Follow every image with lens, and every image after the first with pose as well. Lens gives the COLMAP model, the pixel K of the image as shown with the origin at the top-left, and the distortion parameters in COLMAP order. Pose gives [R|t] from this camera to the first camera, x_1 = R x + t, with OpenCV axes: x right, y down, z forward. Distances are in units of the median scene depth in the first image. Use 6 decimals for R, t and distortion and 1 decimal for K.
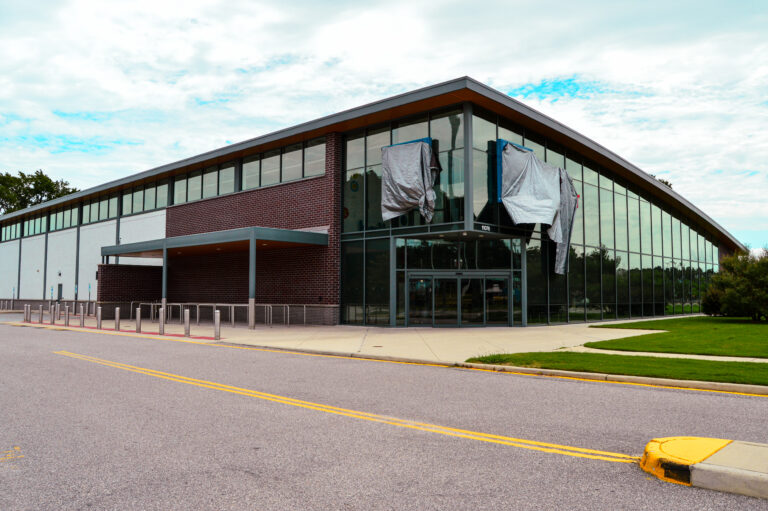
lens RADIAL K [[611.3, 0, 379.4], [0, 611.3, 252.0], [0, 0, 1]] dist [-0.057167, -0.024823]
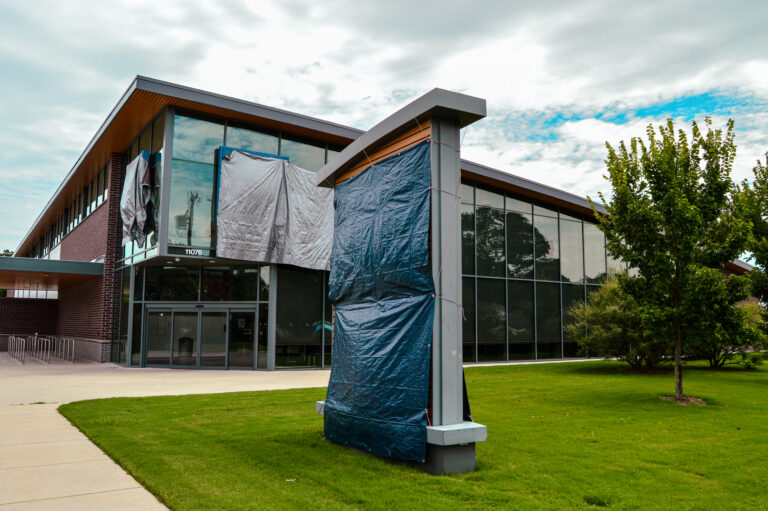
lens RADIAL K [[611.3, 0, 382.2], [0, 611.3, 261.0], [0, 0, 1]] dist [-0.057167, -0.024823]
pose [[0.976109, -0.018421, -0.216501, 0.527494], [0.010246, 0.999194, -0.038818, 0.007199], [0.217042, 0.035672, 0.975510, 0.205664]]
